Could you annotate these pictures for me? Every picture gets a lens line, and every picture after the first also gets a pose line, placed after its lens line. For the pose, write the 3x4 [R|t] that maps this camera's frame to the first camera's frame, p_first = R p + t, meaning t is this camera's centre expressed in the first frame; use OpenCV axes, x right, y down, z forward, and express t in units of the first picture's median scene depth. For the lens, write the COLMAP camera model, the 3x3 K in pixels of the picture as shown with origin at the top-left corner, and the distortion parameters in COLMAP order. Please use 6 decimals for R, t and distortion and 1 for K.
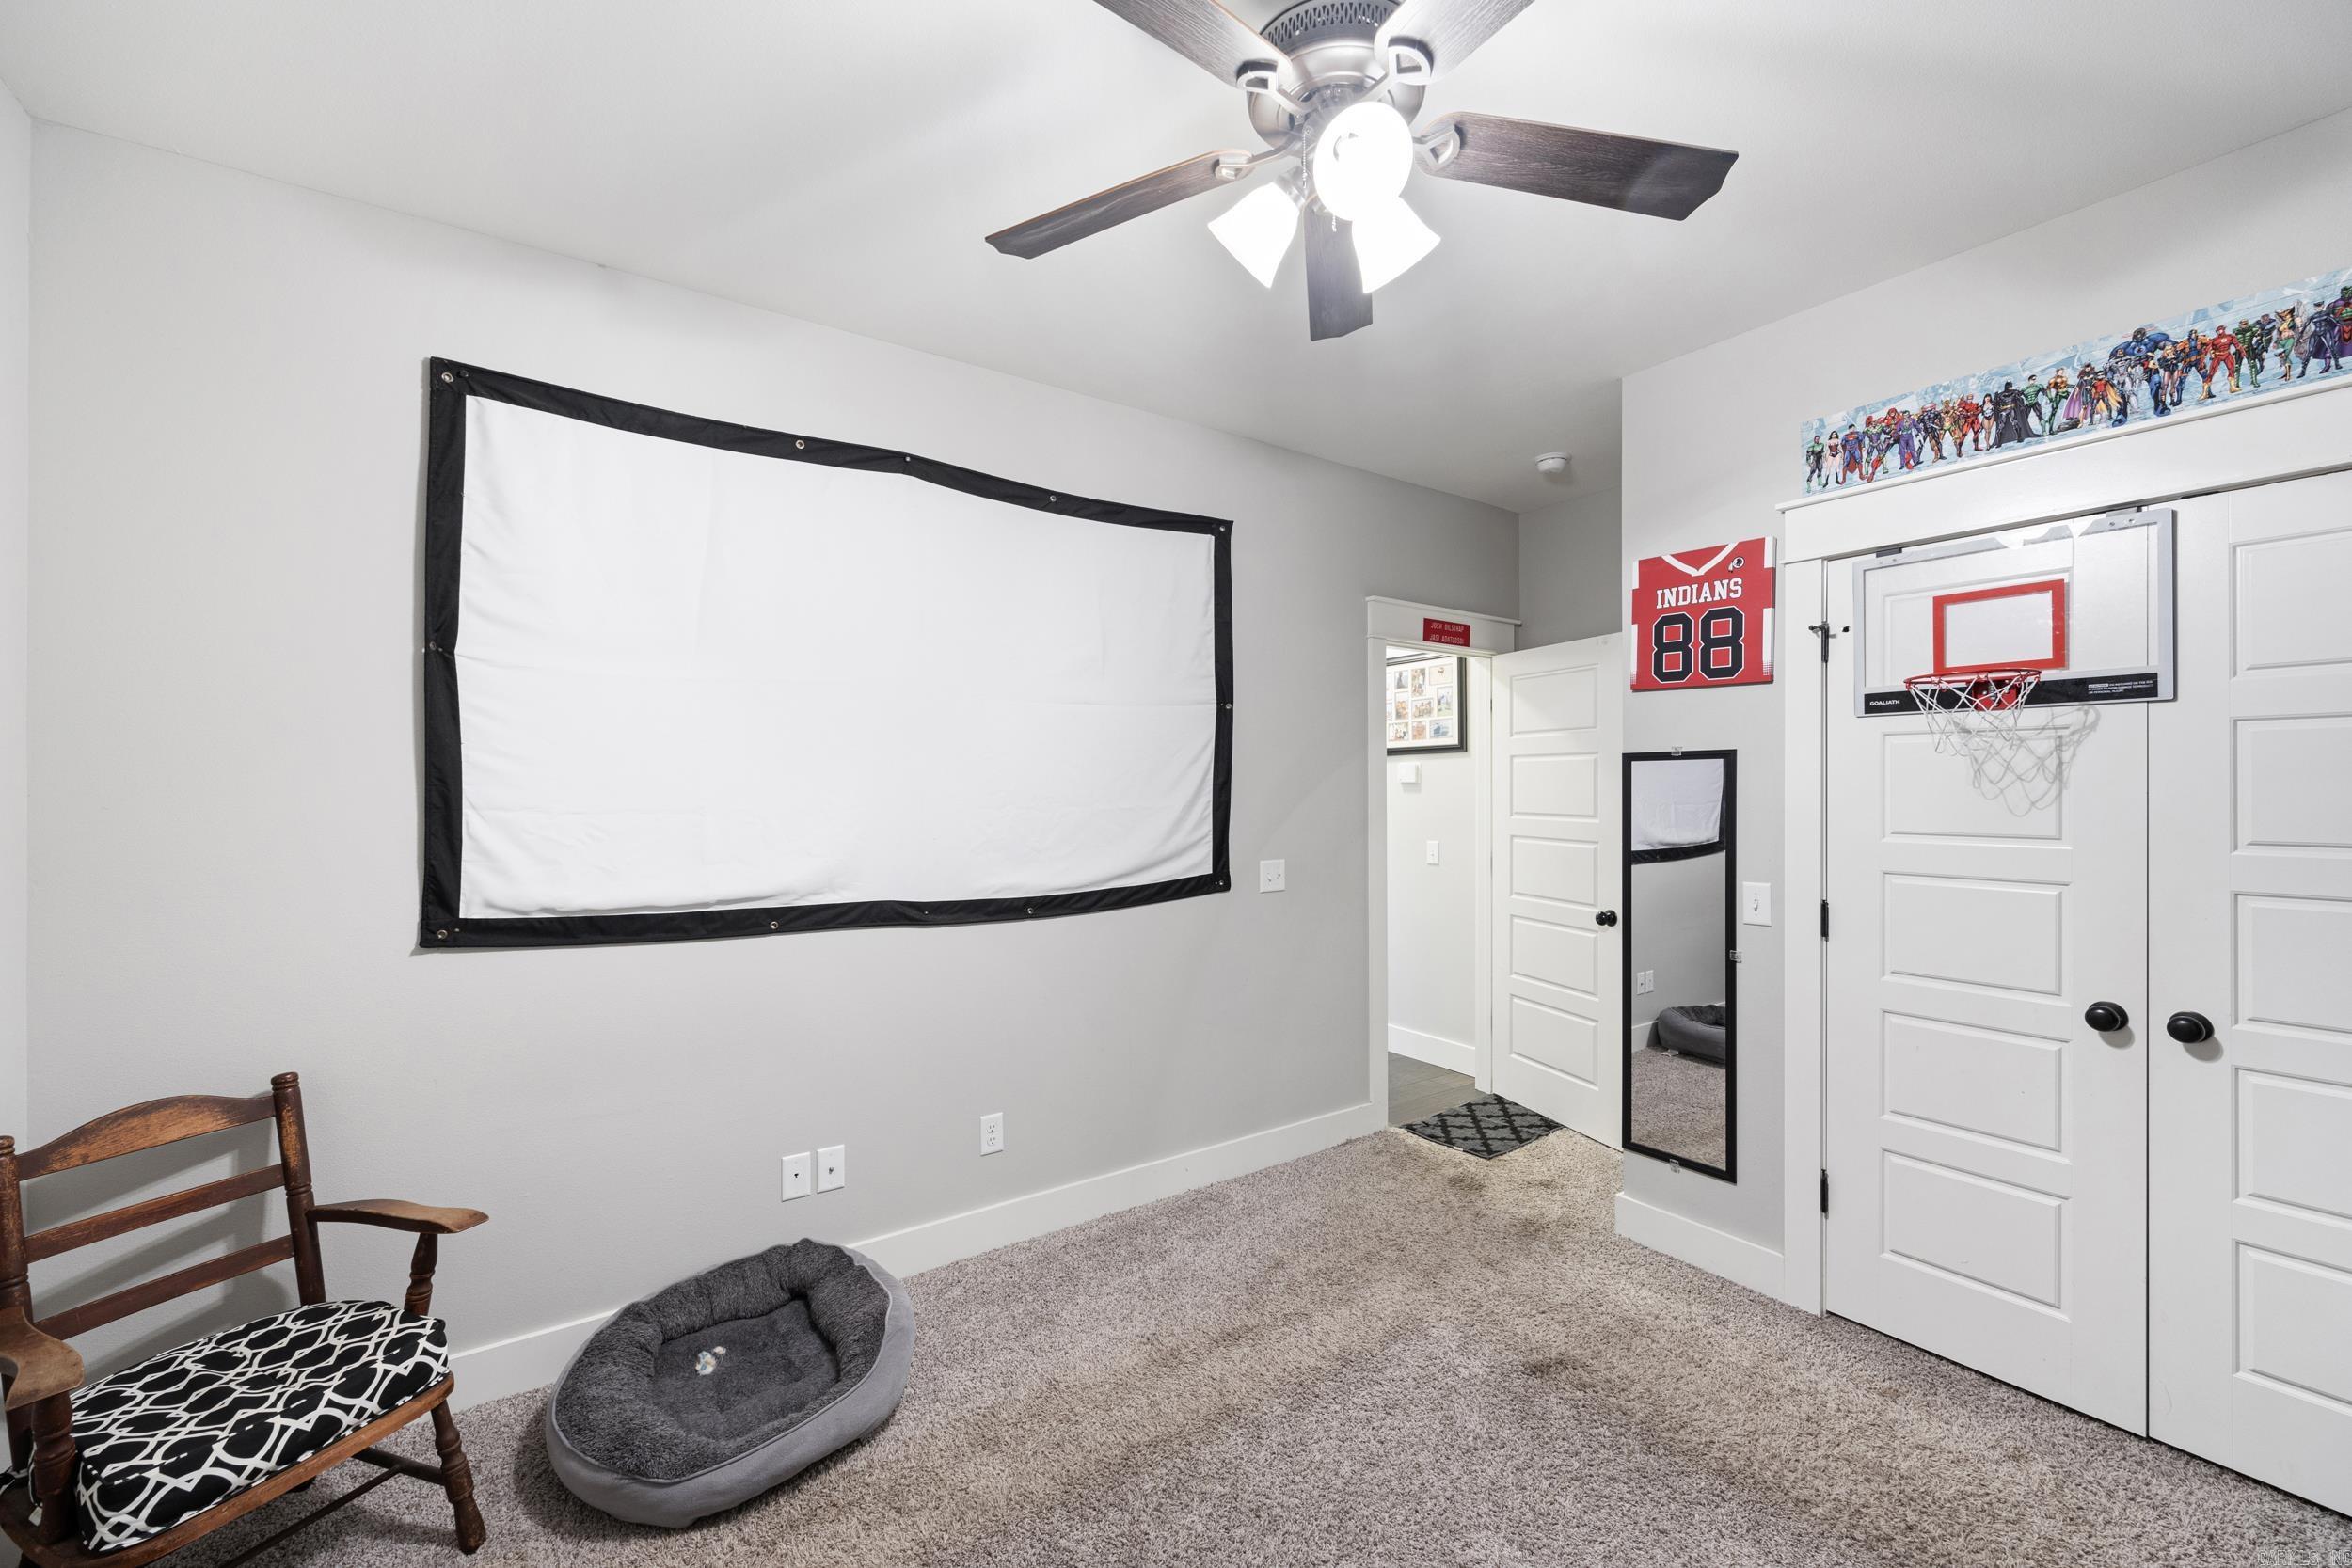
lens RADIAL K [[945.9, 0, 1176.4], [0, 945.9, 788.7], [0, 0, 1]] dist [0.000351, -0.000515]
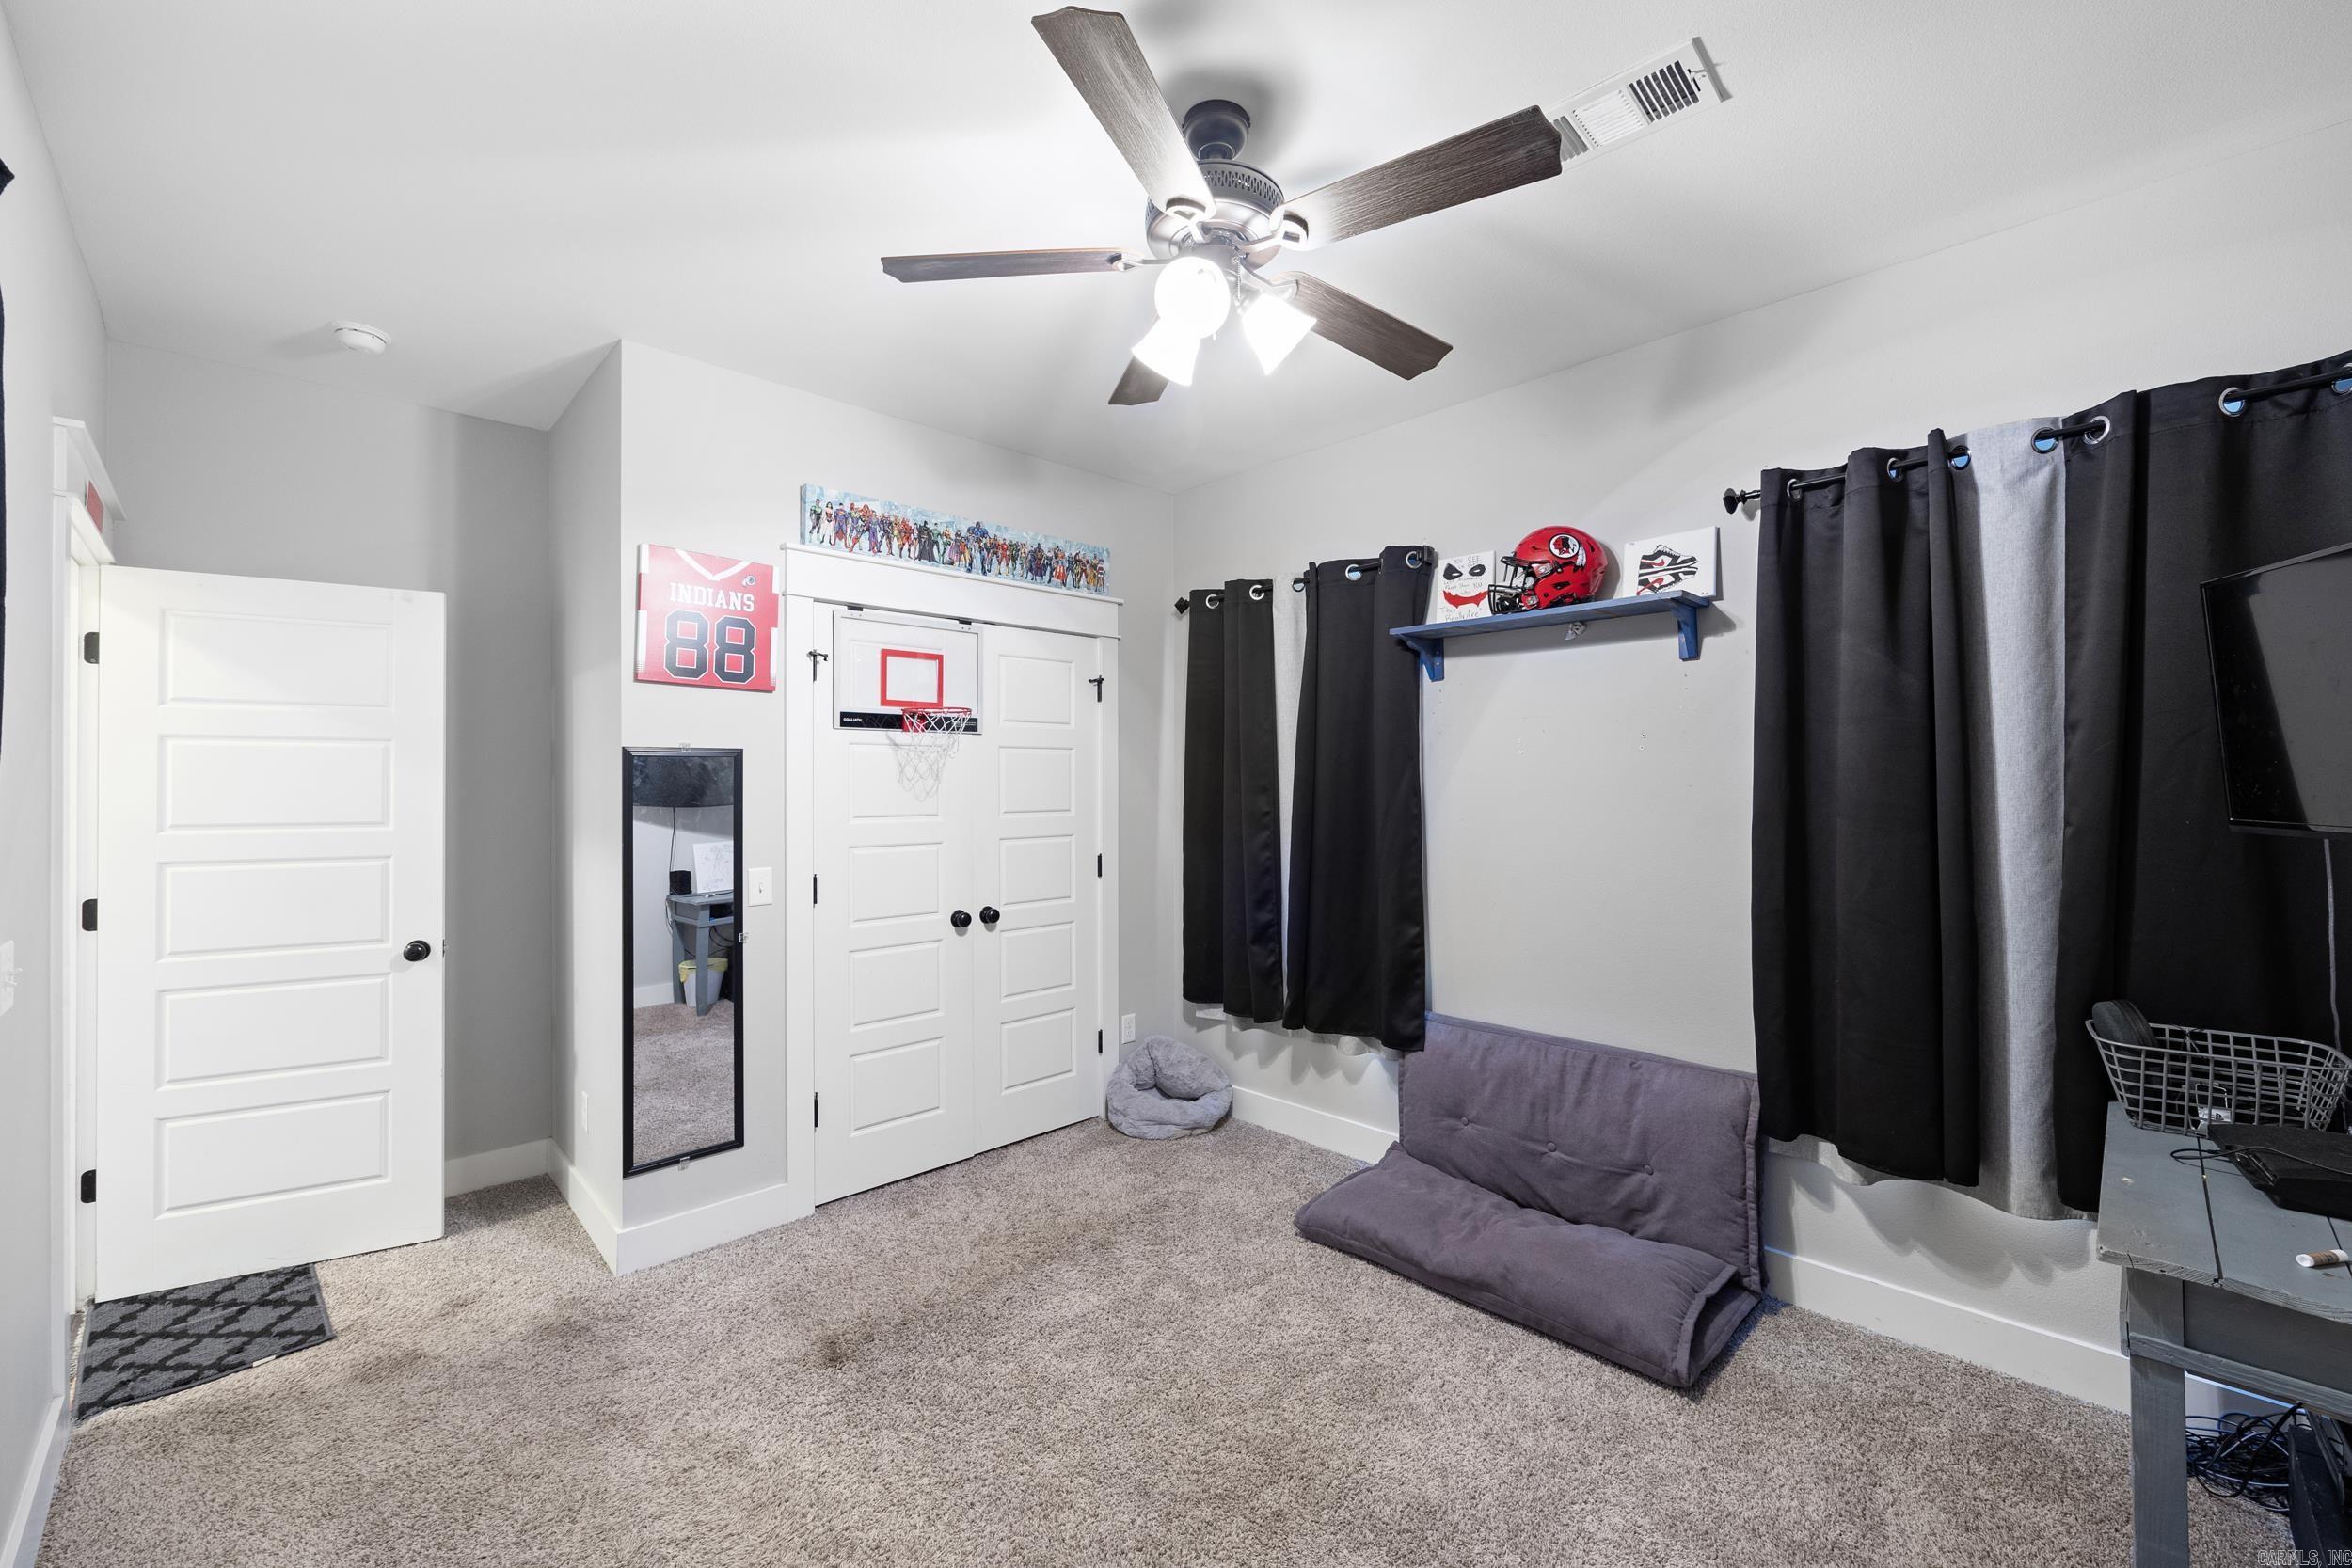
lens RADIAL K [[945.9, 0, 1191.2], [0, 945.9, 775.2], [0, 0, 1]] dist [0.000351, -0.000515]
pose [[-0.167426, 0.009425, 0.985840, -0.625325], [0.005861, 0.999946, -0.008565, 0.001605], [-0.985867, 0.004344, -0.167472, 0.727877]]
